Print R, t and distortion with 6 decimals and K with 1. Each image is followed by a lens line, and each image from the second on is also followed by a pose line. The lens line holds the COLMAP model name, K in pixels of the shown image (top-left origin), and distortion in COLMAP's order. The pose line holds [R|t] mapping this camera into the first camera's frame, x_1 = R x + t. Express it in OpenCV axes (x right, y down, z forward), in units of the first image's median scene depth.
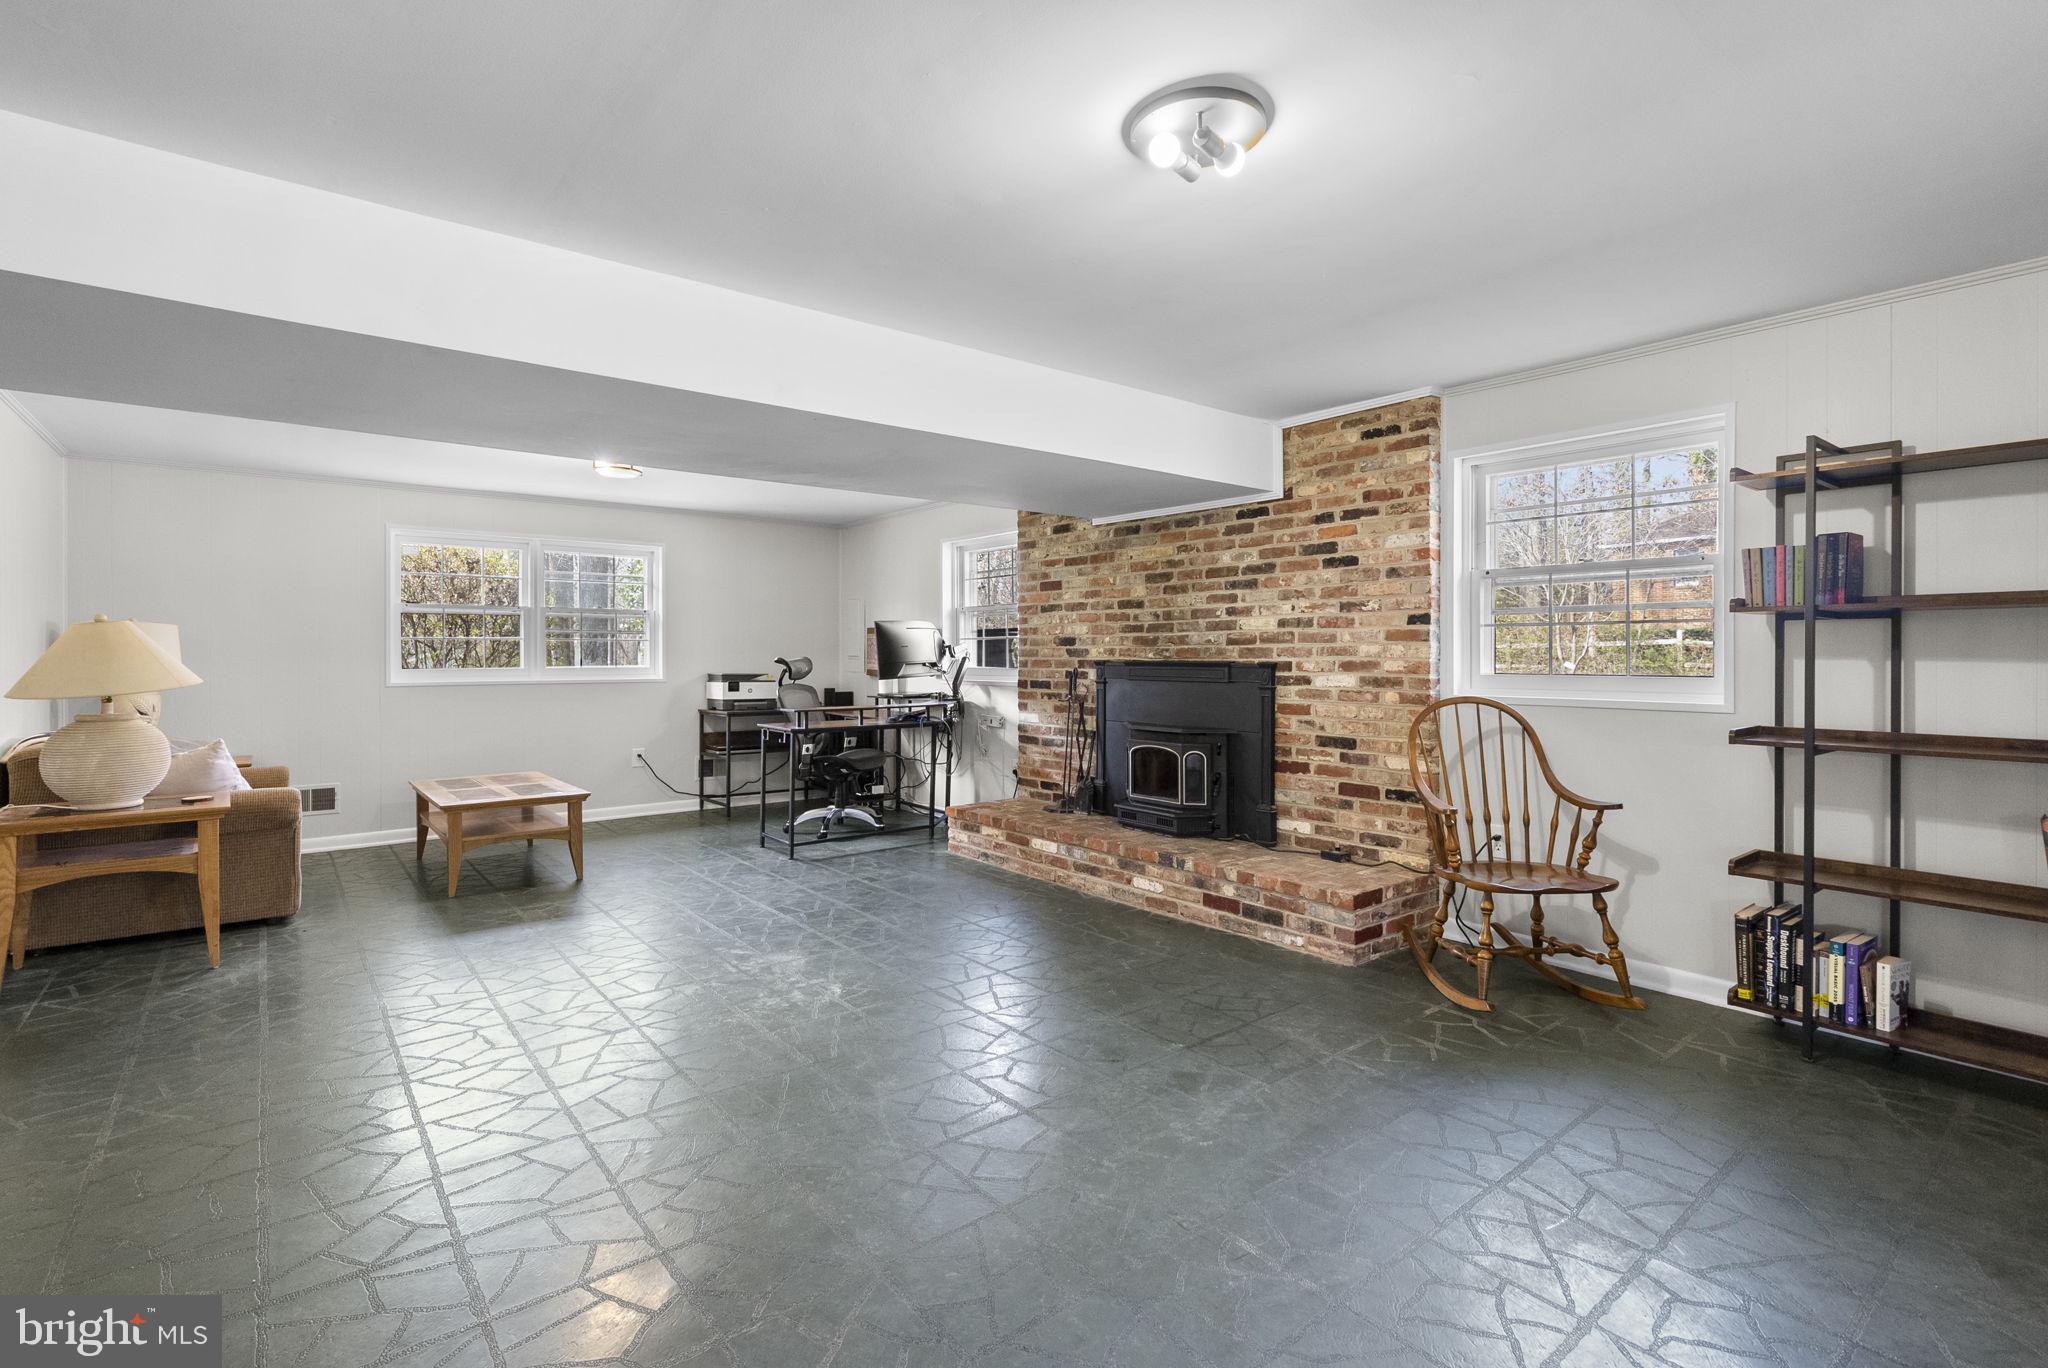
lens RADIAL K [[950.2, 0, 1027.9], [0, 950.2, 667.3], [0, 0, 1]] dist [-0.001056, 0.001251]
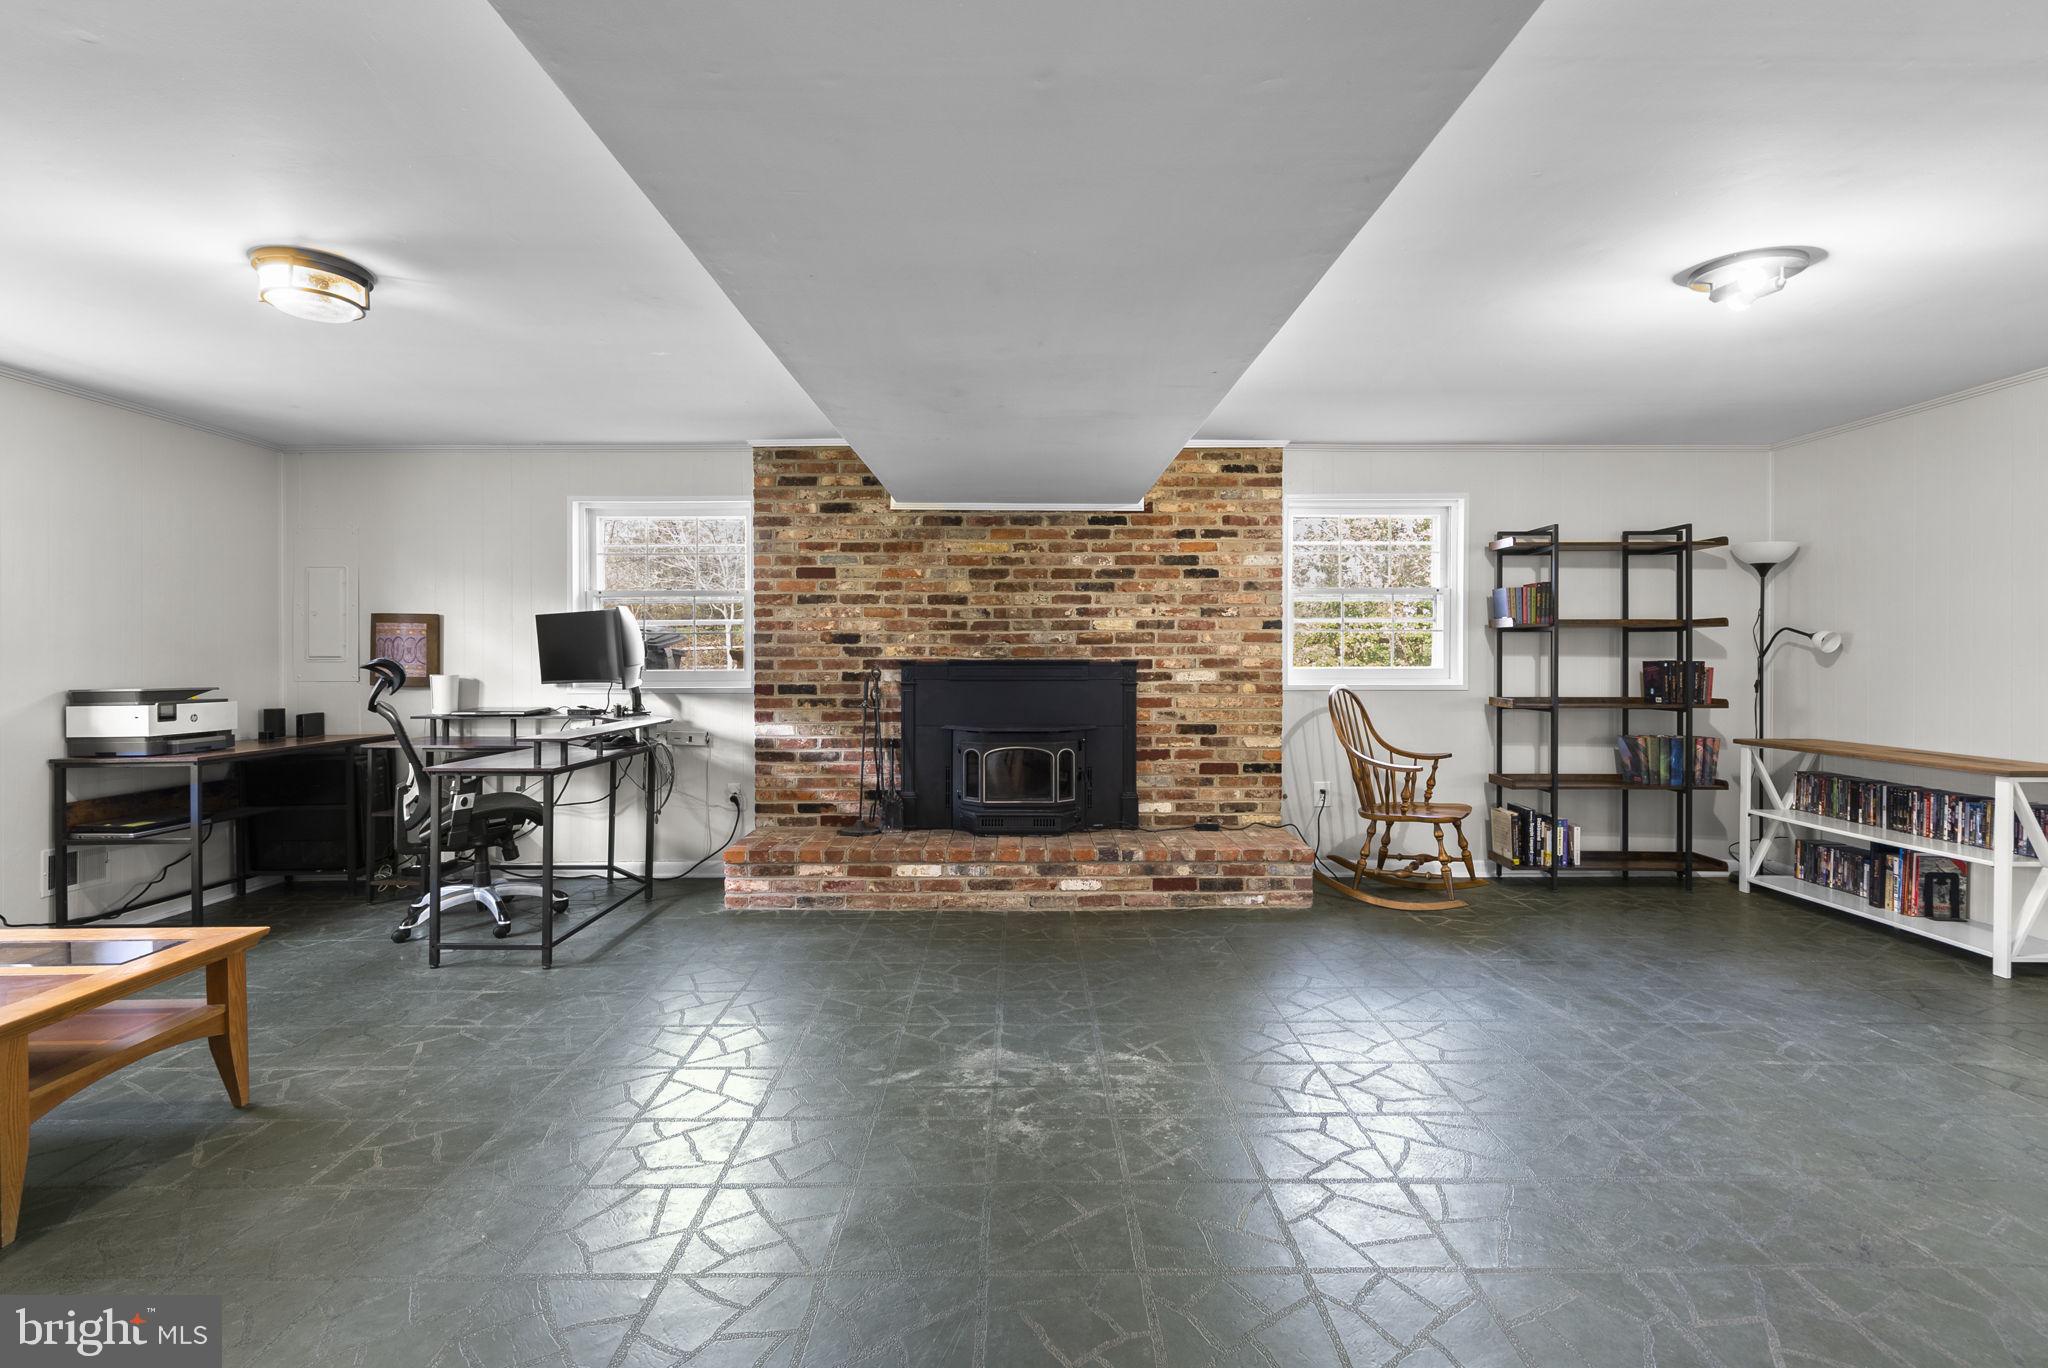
lens RADIAL K [[950.2, 0, 1024.7], [0, 950.2, 671.8], [0, 0, 1]] dist [-0.001056, 0.001251]
pose [[0.627801, -0.014180, 0.778245, -0.691929], [0.011518, 0.999894, 0.008928, -0.003509], [-0.778289, 0.003359, 0.627898, 0.426988]]
